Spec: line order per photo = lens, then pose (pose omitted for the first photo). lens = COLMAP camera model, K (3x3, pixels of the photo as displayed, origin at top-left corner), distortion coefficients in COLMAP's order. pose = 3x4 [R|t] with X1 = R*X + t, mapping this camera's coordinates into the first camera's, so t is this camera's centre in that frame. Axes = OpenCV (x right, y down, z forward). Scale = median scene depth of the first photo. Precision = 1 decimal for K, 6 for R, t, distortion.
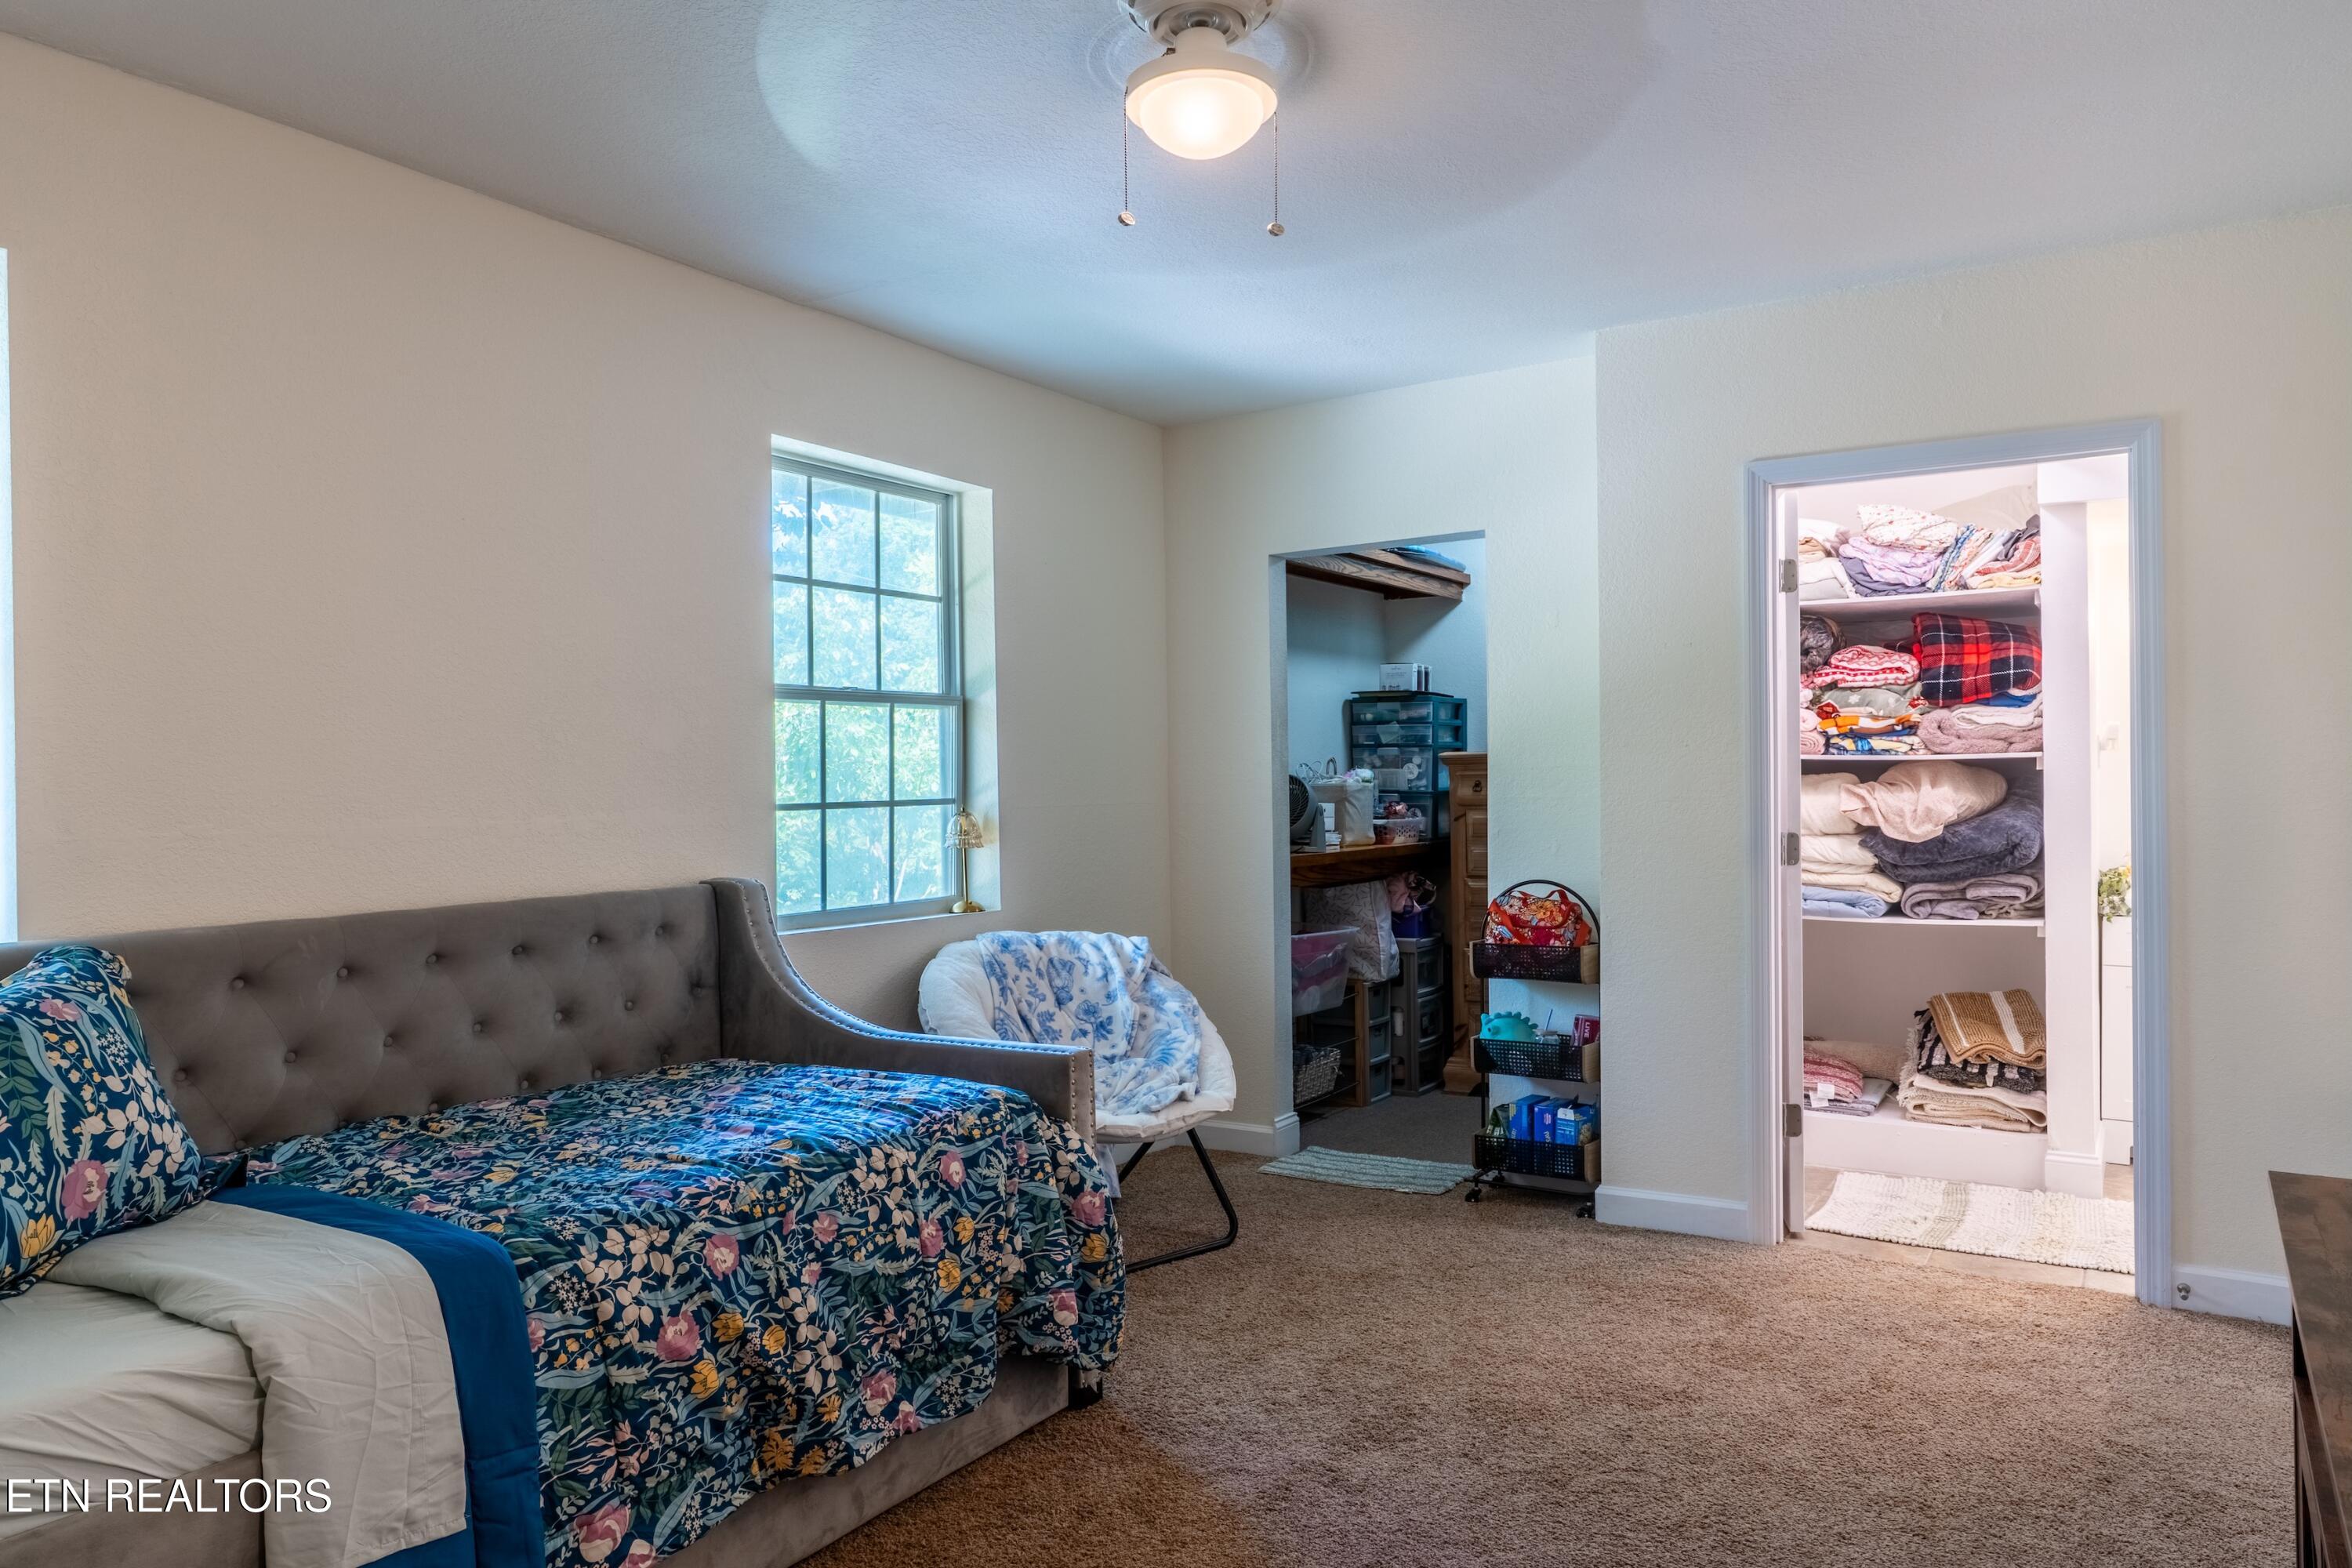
lens RADIAL K [[1486.1, 0, 1174.6], [0, 1486.1, 792.0], [0, 0, 1]] dist [-0.003638, 0.003056]
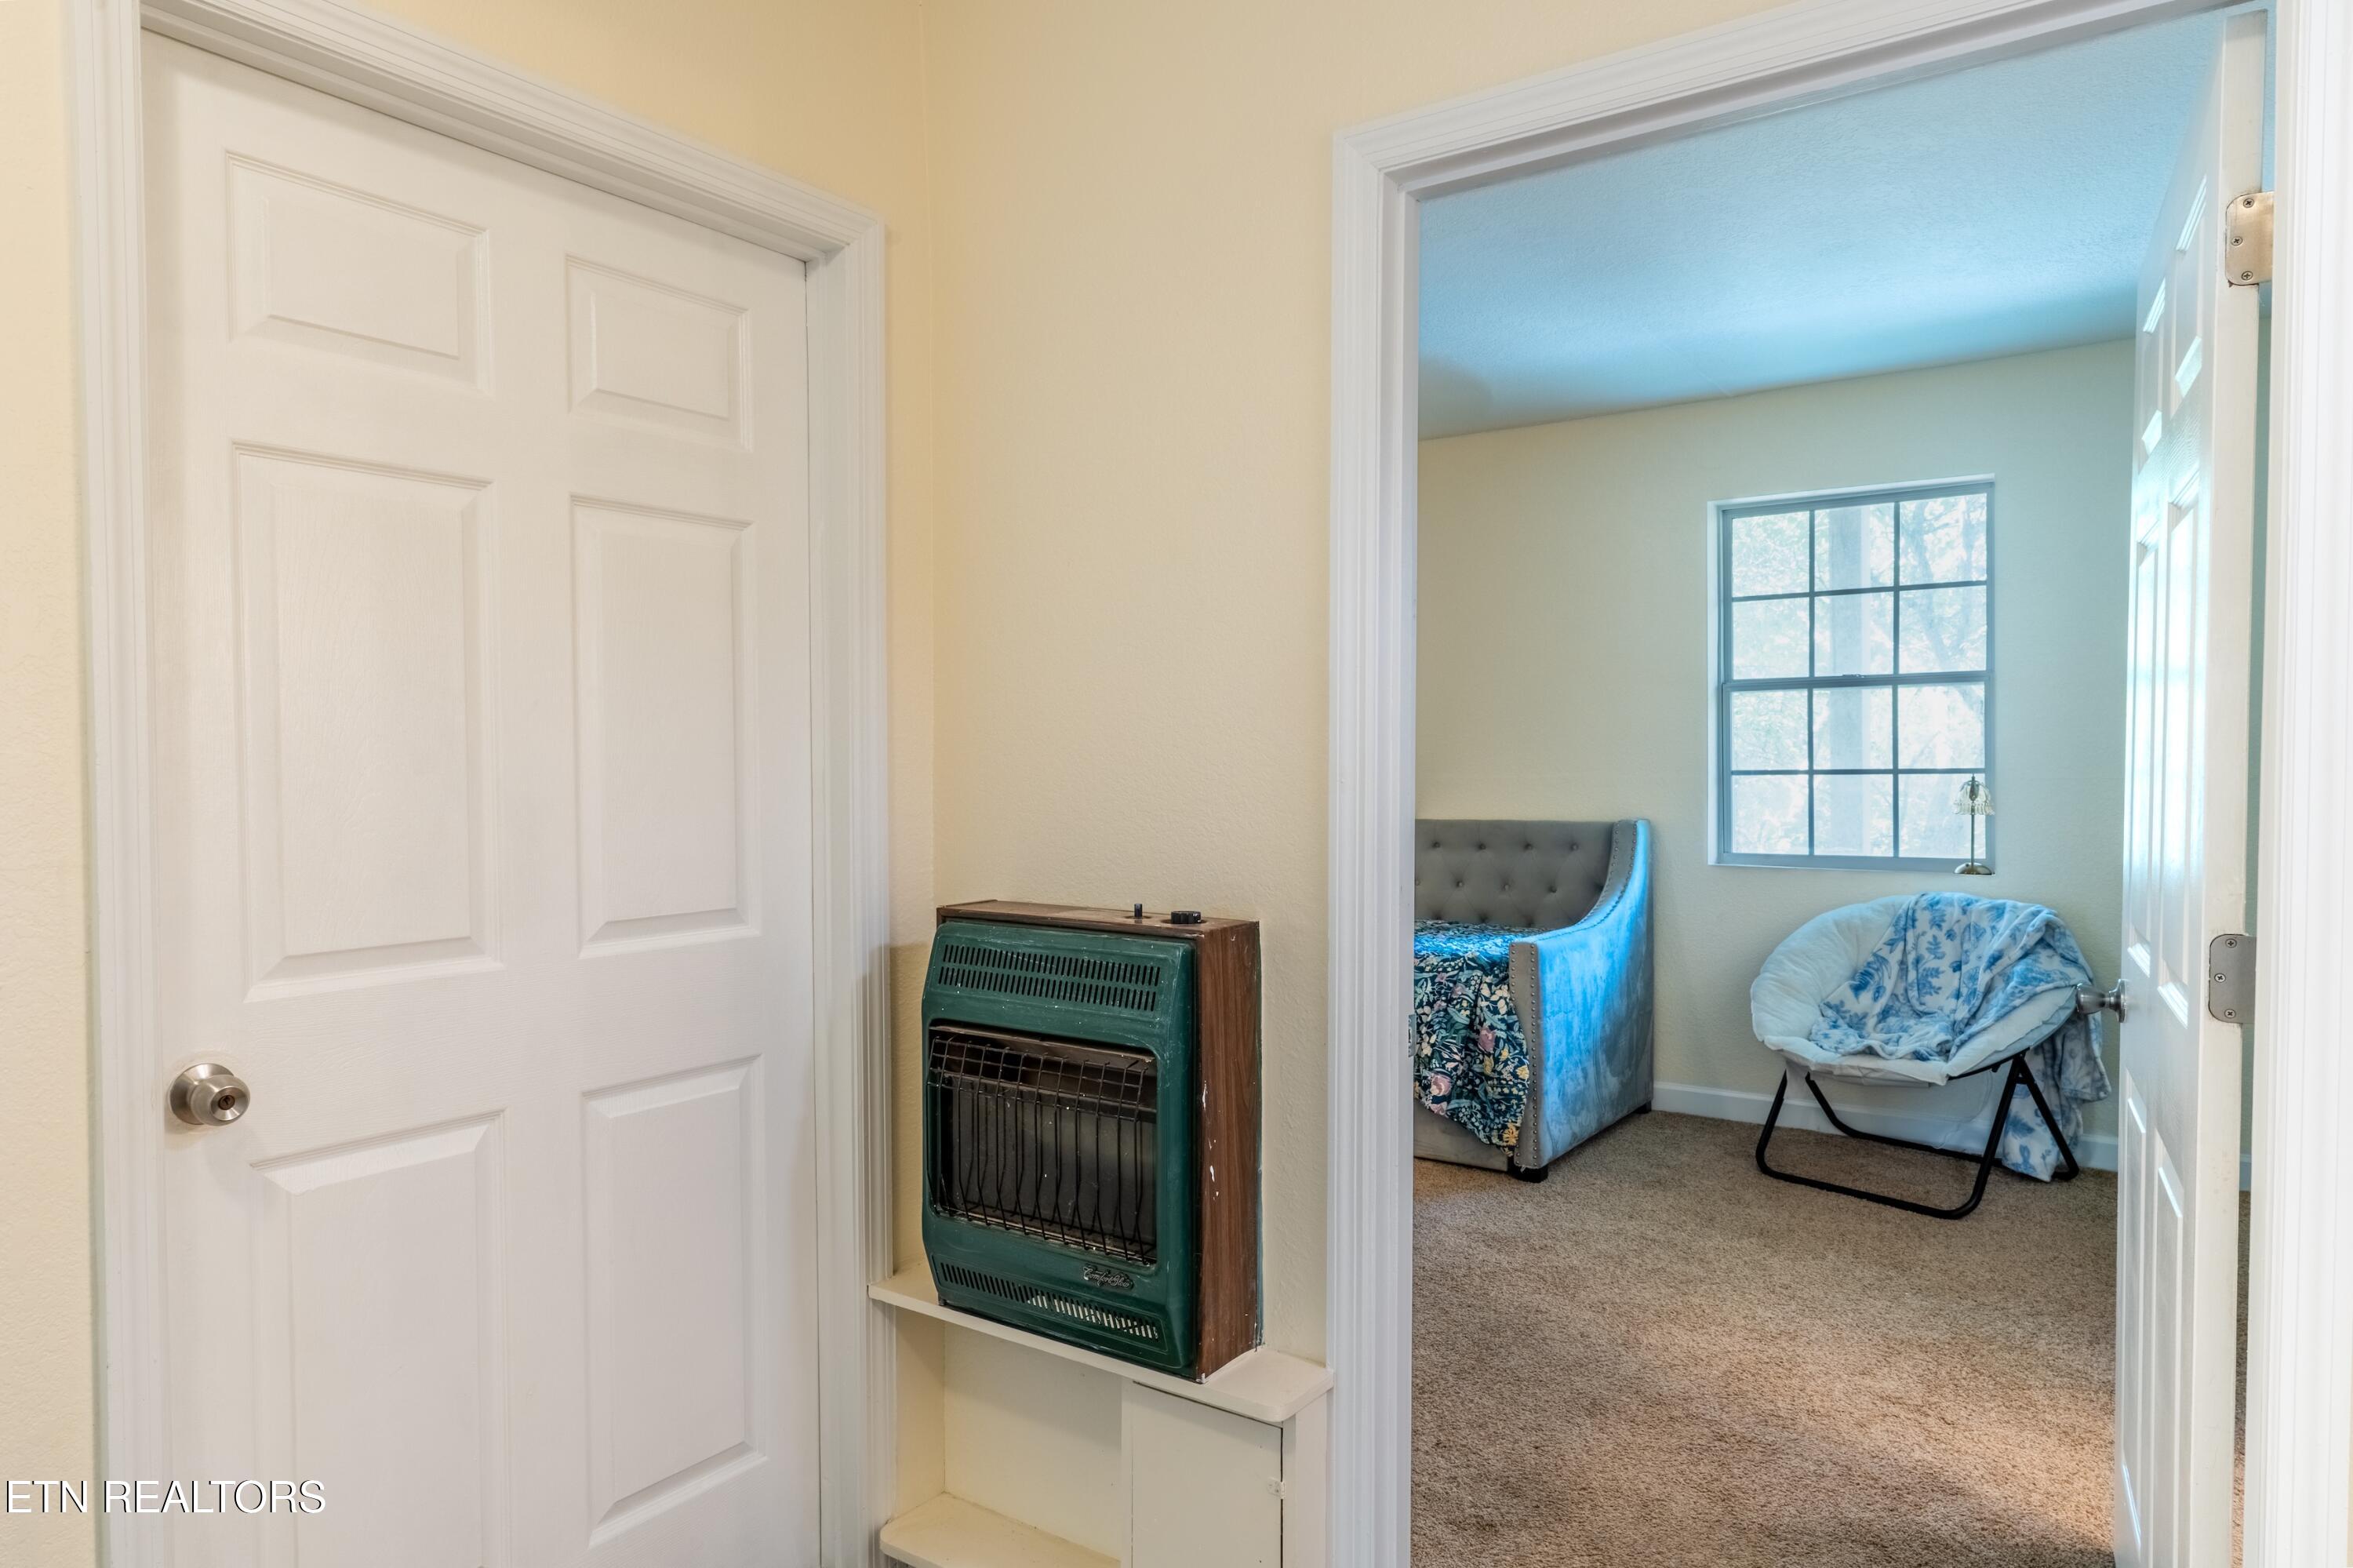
lens RADIAL K [[1404.6, 0, 1176.5], [0, 1404.6, 784.0], [0, 0, 1]] dist [-0.030847, -0.000078]
pose [[-0.015024, 0.039620, -0.999102, 0.979515], [0.004899, 0.999206, 0.039551, -0.029719], [0.999875, -0.004300, -0.015206, 0.497791]]
